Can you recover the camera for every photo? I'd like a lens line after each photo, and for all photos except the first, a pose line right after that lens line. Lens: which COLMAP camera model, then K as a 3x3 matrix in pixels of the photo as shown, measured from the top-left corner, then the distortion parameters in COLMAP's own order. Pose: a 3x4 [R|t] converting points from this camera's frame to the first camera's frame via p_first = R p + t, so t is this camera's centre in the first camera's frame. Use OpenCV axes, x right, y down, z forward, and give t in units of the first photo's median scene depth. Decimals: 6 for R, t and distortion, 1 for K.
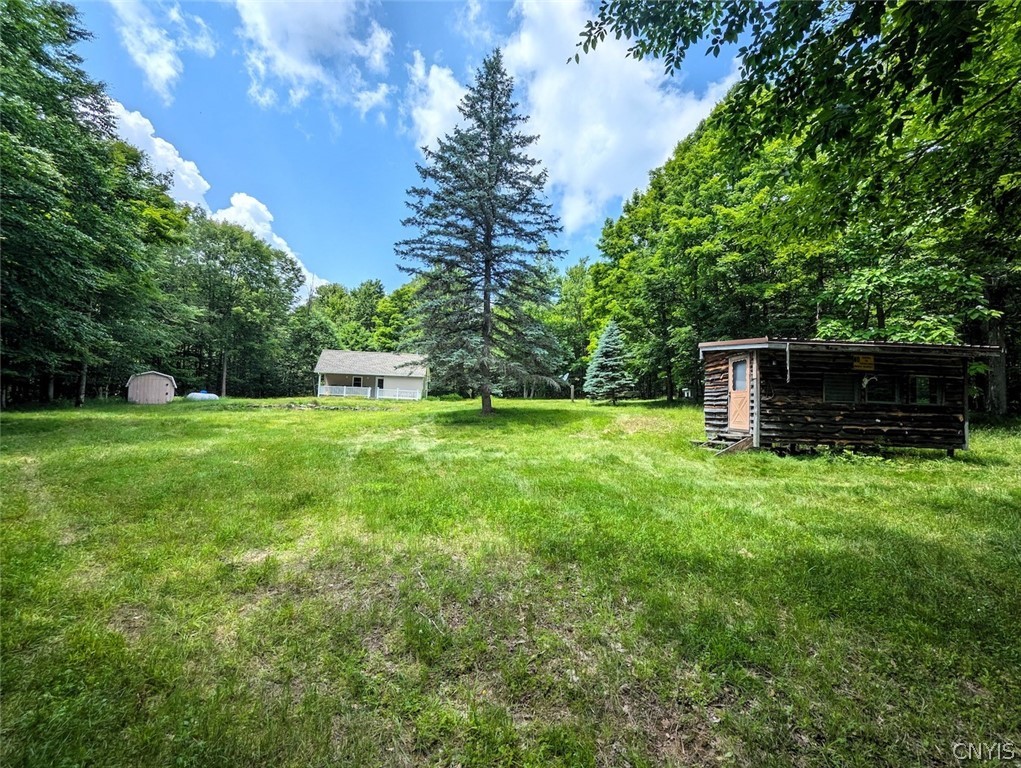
lens RADIAL K [[407.9, 0, 511.6], [0, 407.9, 392.1], [0, 0, 1]] dist [0.006759, 0.000565]
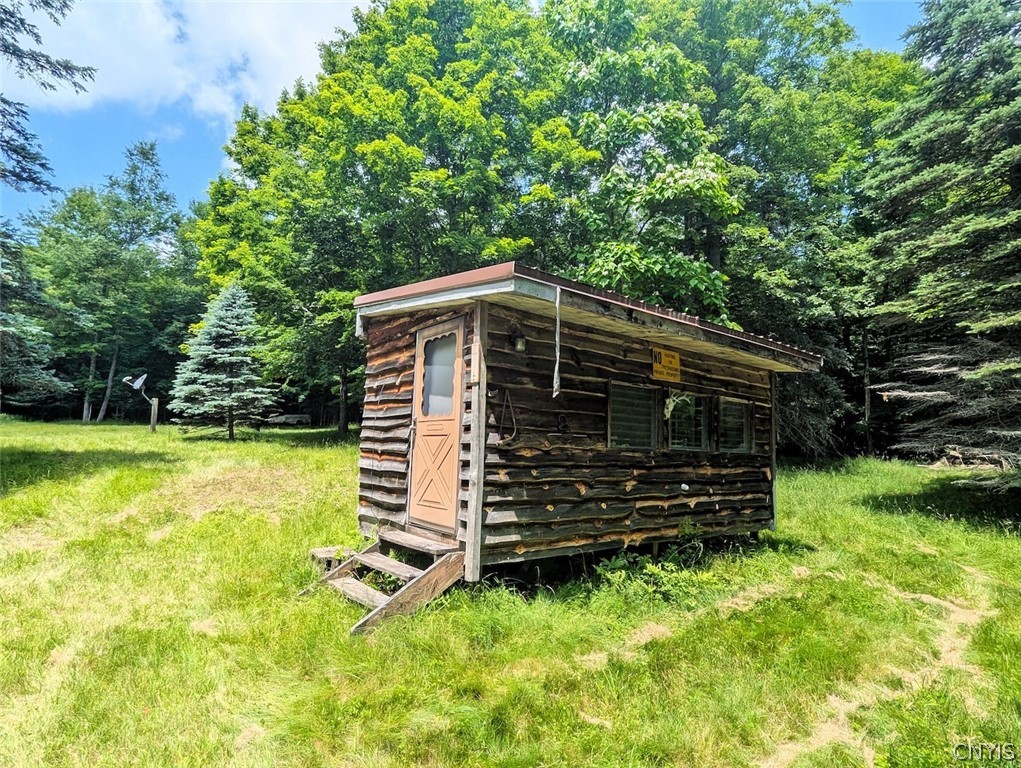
lens RADIAL K [[405.7, 0, 512.6], [0, 405.7, 391.5], [0, 0, 1]] dist [0.000460, -0.000357]
pose [[0.782845, 0.069214, 0.618355, 0.374247], [-0.029353, 0.996796, -0.074411, -0.001033], [-0.621523, 0.040102, 0.782368, 0.654628]]
